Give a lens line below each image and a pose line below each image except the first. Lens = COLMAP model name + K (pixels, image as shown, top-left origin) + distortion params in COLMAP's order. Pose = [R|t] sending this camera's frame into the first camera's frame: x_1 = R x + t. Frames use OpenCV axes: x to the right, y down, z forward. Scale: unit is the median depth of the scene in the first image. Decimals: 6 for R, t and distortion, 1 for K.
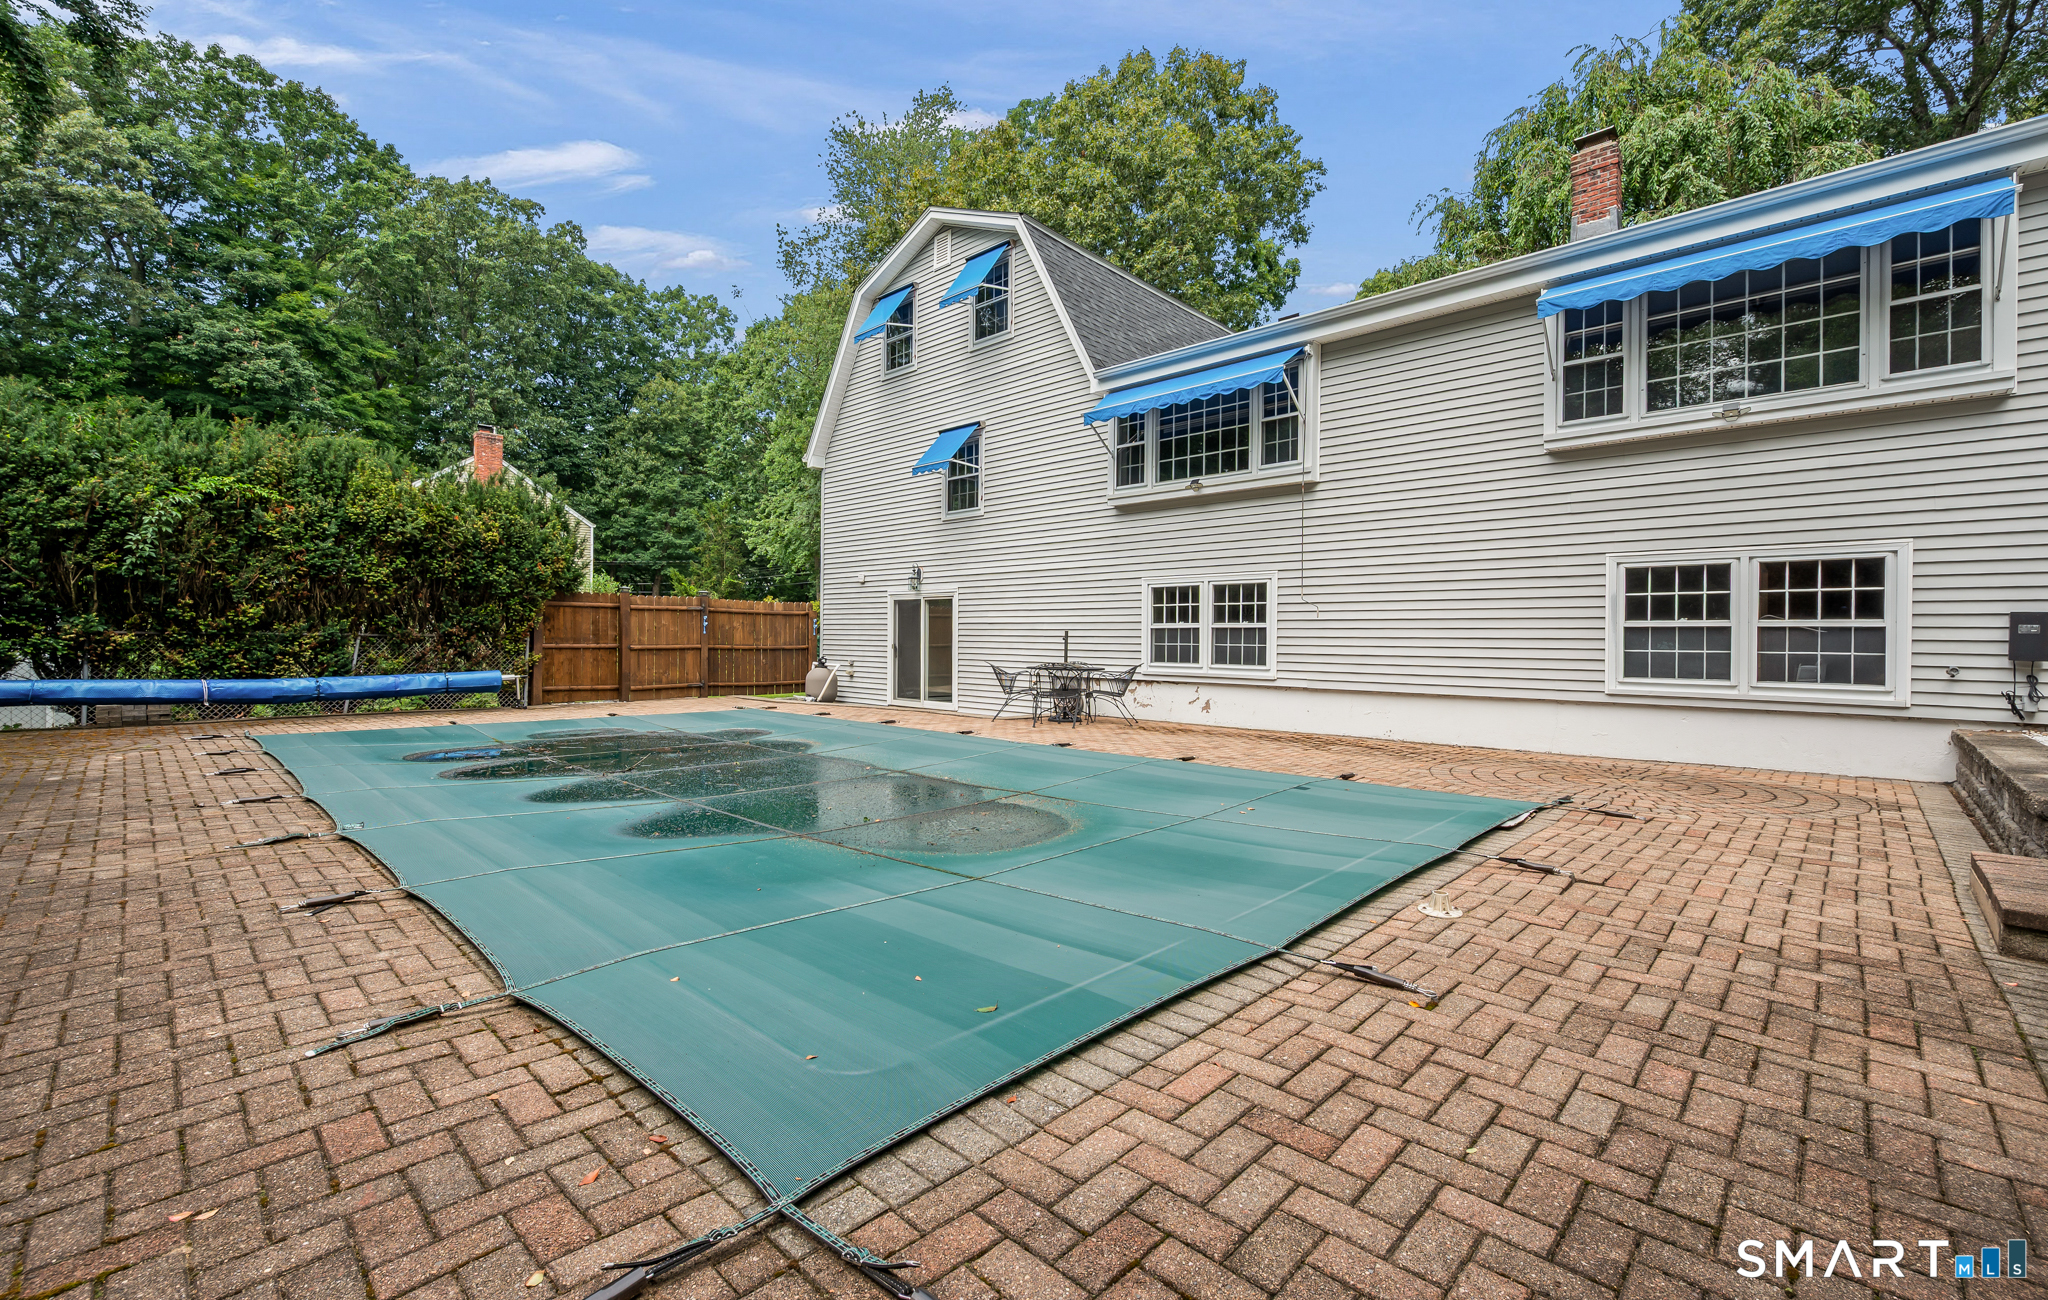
lens RADIAL K [[865.4, 0, 1024.0], [0, 865.4, 650.0], [0, 0, 1]] dist [0.000159, 0.007246]
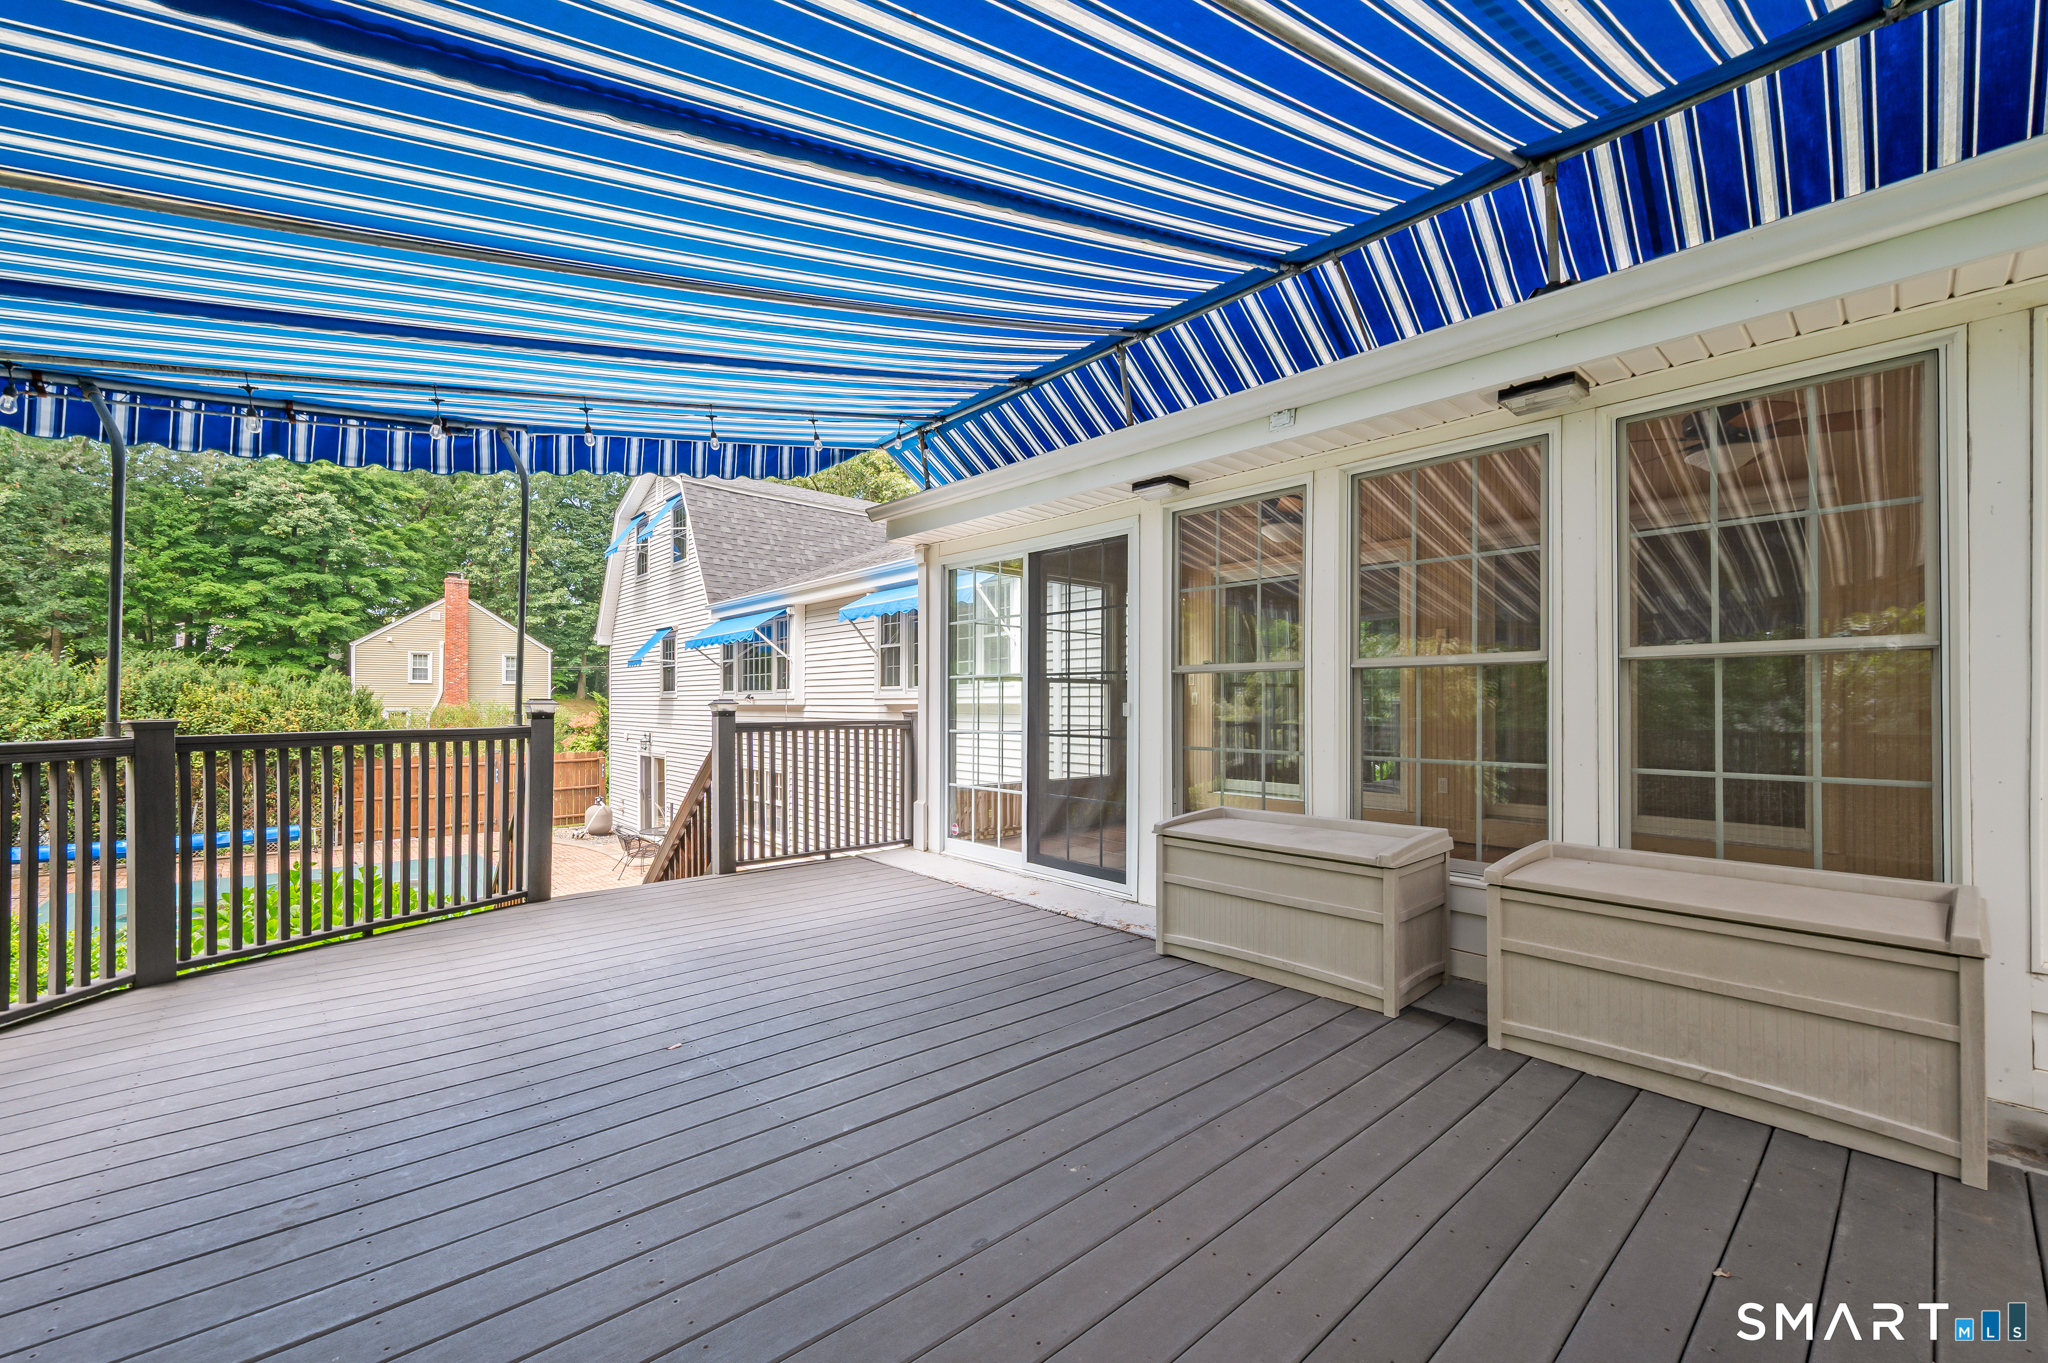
lens RADIAL K [[828.7, 0, 1033.5], [0, 828.7, 712.9], [0, 0, 1]] dist [0.001985, 0.000324]
pose [[0.998203, -0.005897, -0.059639, 0.192547], [0.005528, 0.999965, -0.006350, -0.041508], [0.059674, 0.006009, 0.998200, -0.077013]]
